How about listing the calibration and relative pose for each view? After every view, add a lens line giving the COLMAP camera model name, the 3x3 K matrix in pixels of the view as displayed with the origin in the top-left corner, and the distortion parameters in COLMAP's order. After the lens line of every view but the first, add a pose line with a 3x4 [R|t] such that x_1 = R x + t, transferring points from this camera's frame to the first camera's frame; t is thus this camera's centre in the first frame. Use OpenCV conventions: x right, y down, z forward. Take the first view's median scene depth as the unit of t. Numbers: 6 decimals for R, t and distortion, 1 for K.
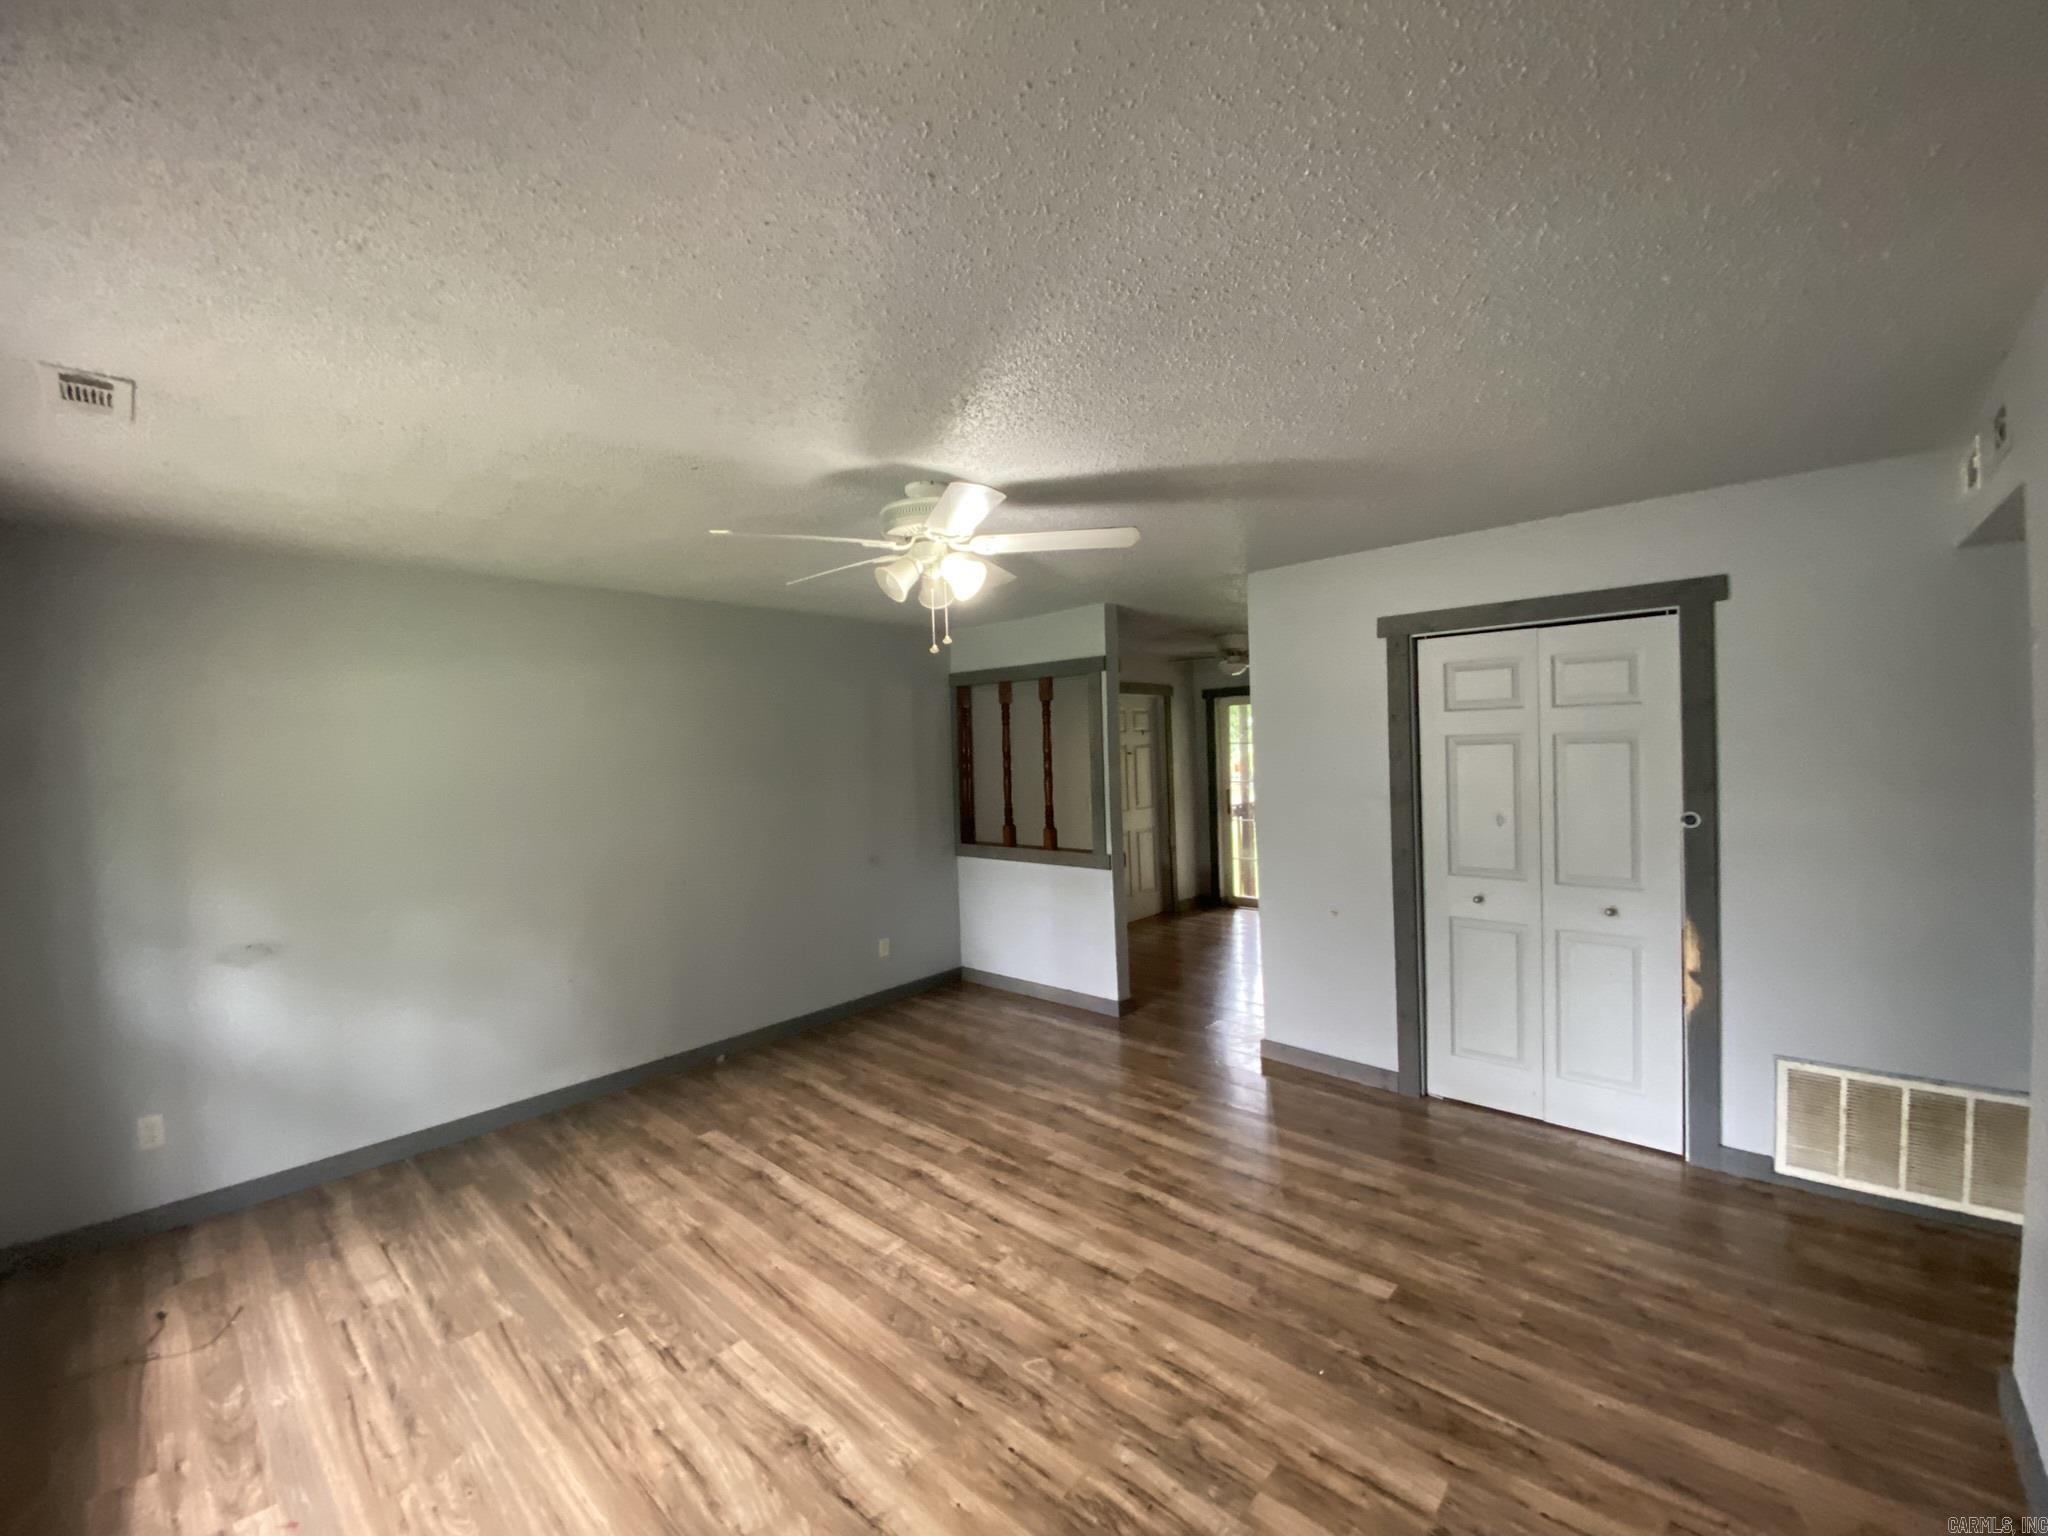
lens RADIAL K [[825.5, 0, 1021.1], [0, 825.5, 771.7], [0, 0, 1]] dist [-0.002720, -0.002057]
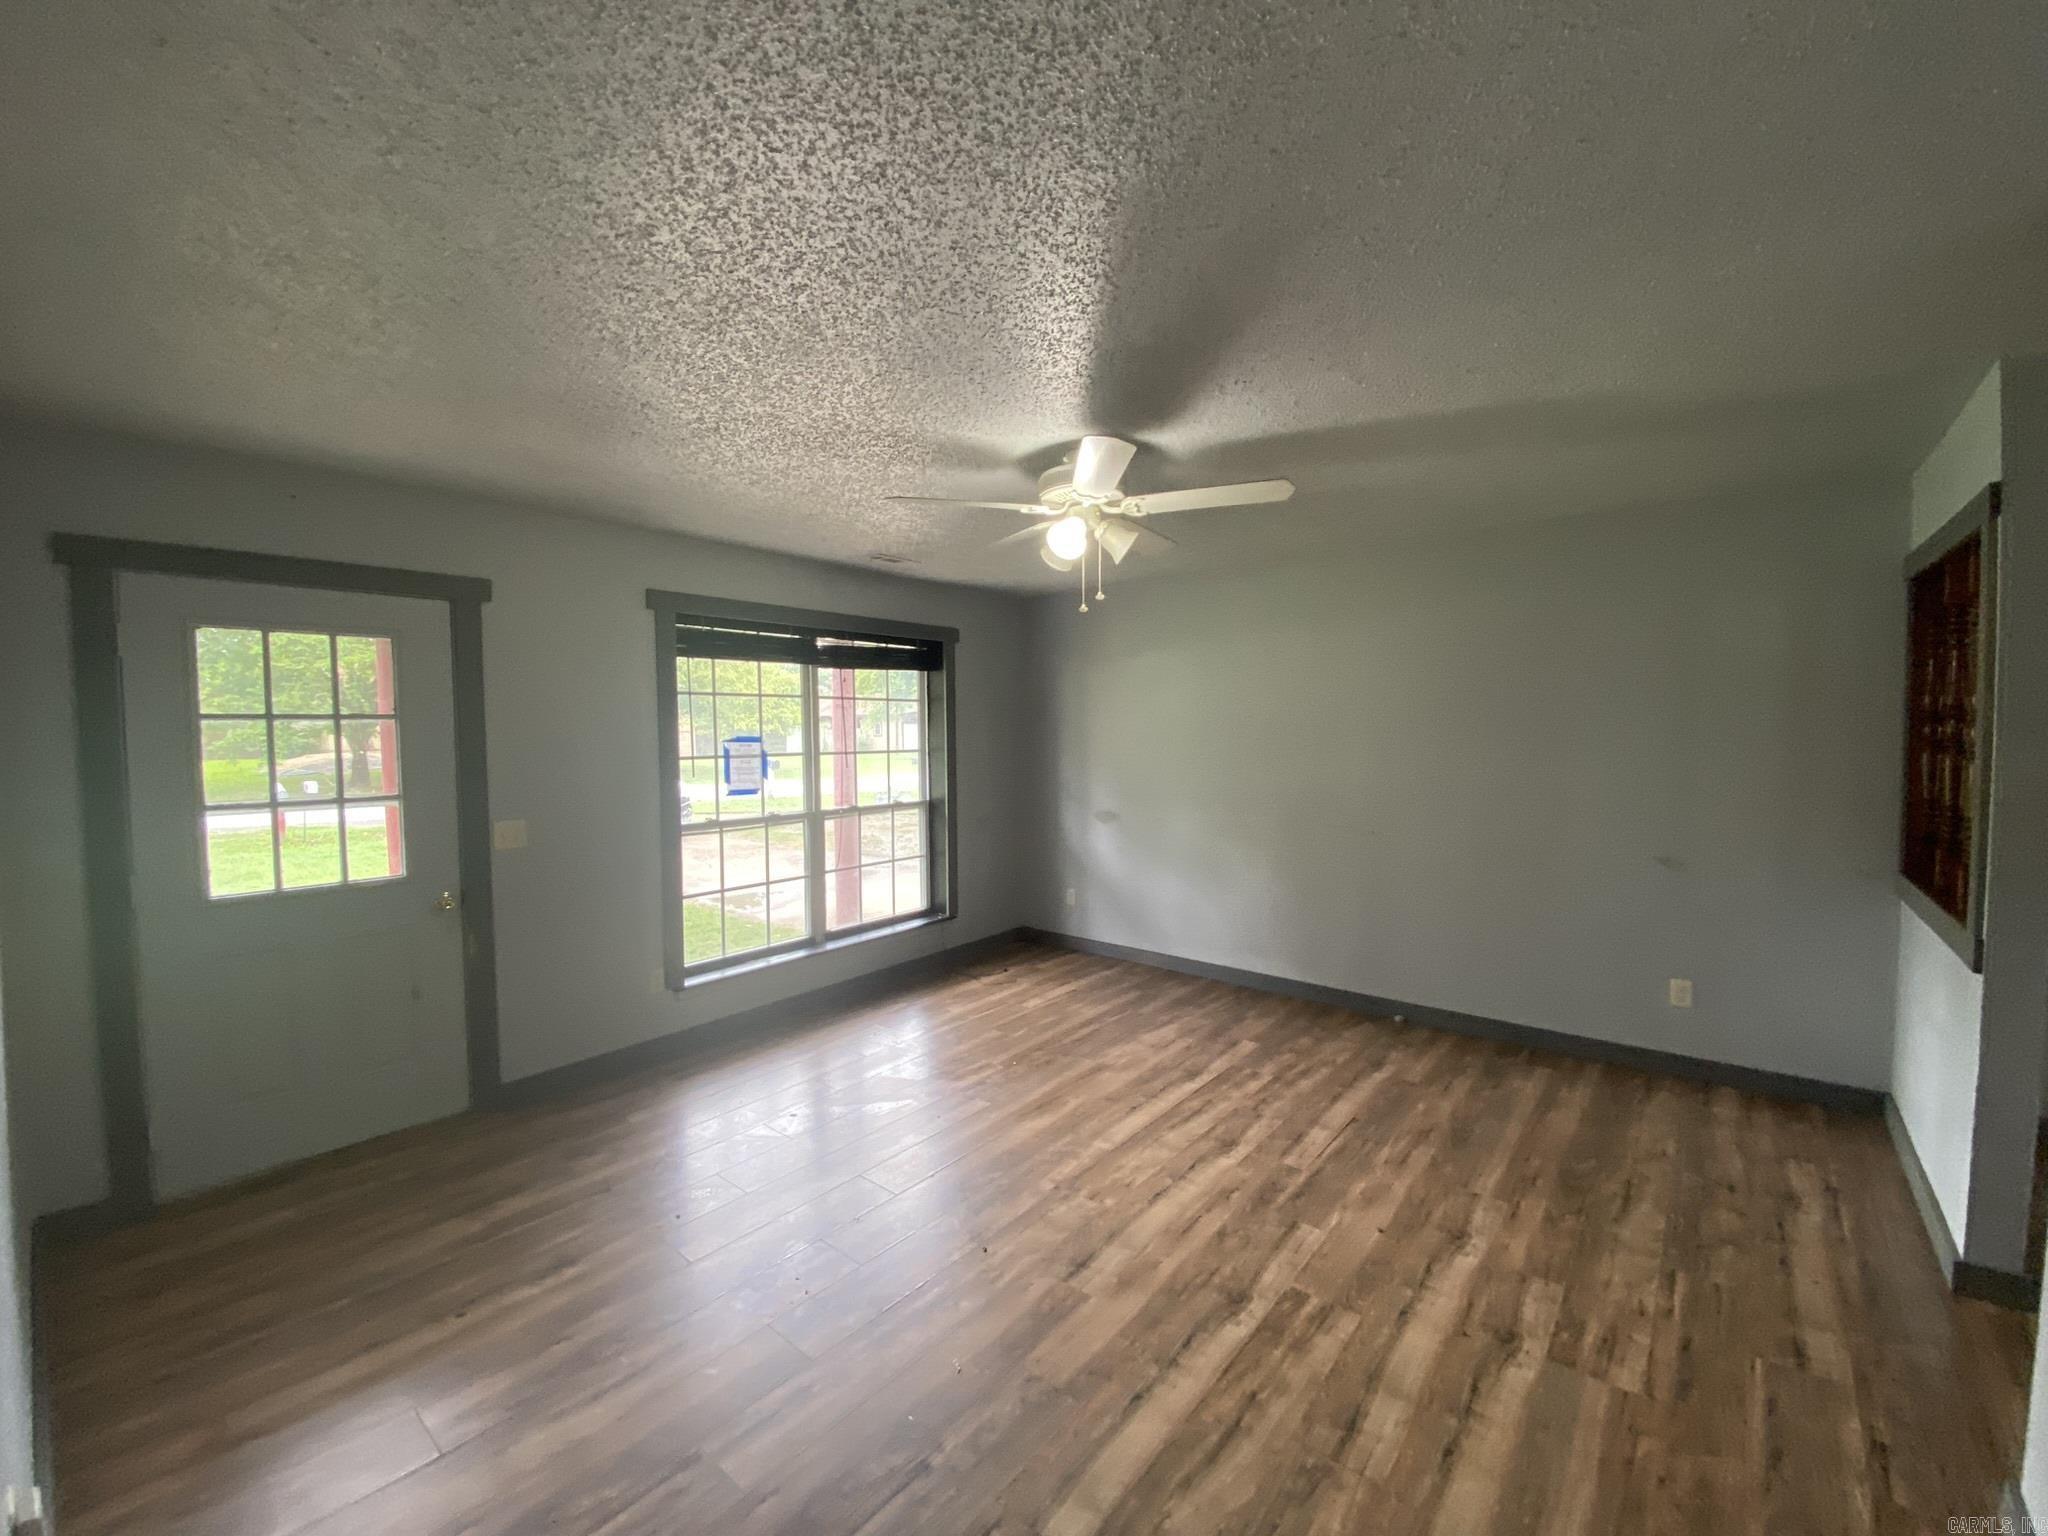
lens RADIAL K [[837.8, 0, 1023.2], [0, 837.8, 761.3], [0, 0, 1]] dist [-0.000261, -0.000463]
pose [[0.044105, 0.076118, -0.996123, 0.789337], [-0.024982, 0.996865, 0.075069, -0.023681], [0.998714, 0.021575, 0.045869, 0.695677]]
